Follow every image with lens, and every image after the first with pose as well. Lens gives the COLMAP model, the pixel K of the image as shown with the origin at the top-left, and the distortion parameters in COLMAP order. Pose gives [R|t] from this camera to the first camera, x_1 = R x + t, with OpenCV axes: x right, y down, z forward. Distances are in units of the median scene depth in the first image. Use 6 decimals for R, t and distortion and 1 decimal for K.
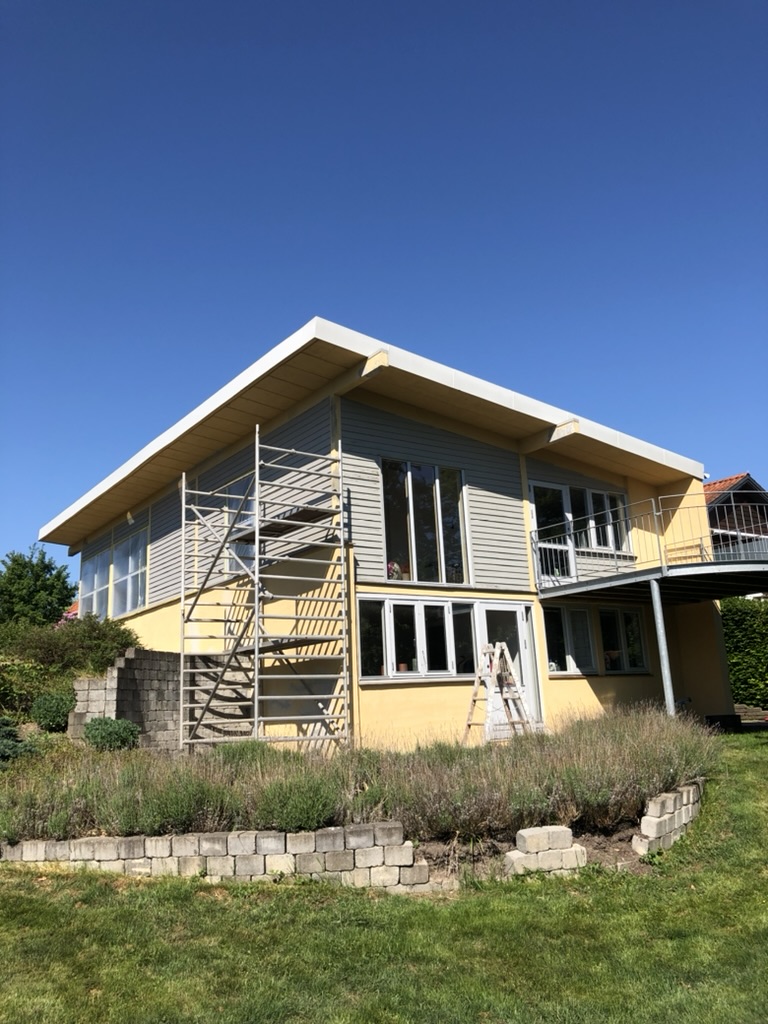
lens RADIAL K [[836.7, 0, 361.5], [0, 836.7, 487.5], [0, 0, 1]] dist [0.032878, -0.000403]
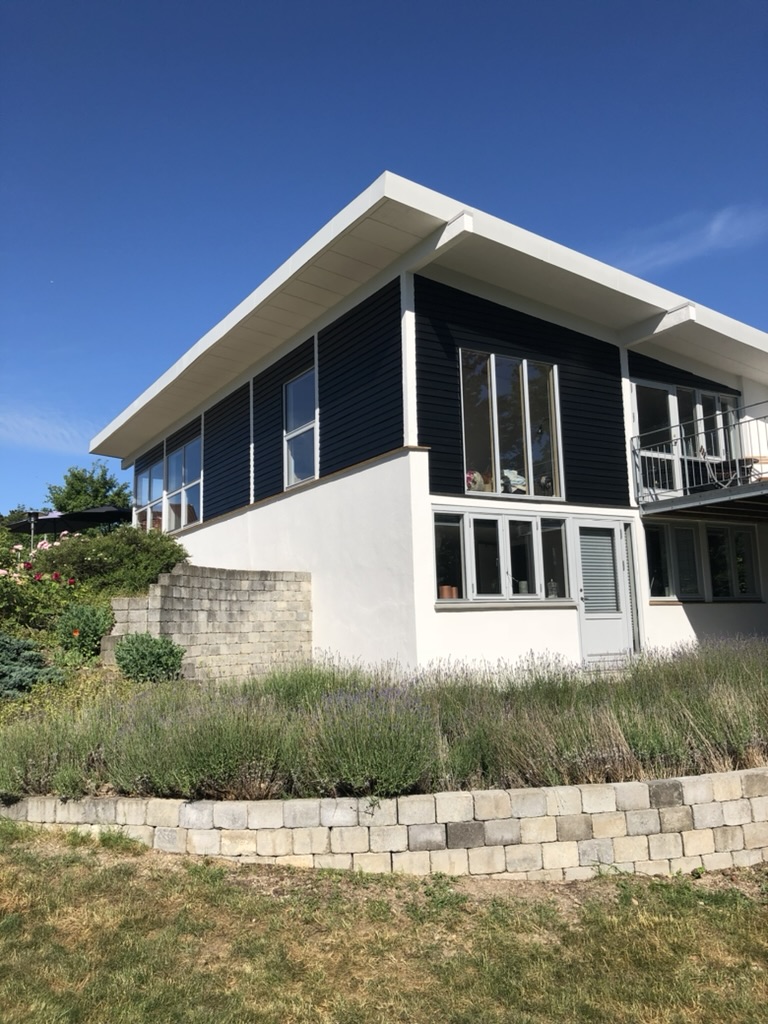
lens RADIAL K [[828.8, 0, 356.8], [0, 828.8, 512.7], [0, 0, 1]] dist [0.008525, 0.001444]
pose [[0.996999, 0.007365, -0.077057, -0.016047], [0.002004, 0.992673, 0.120815, 0.028396], [0.077382, -0.120607, 0.989680, 0.136521]]
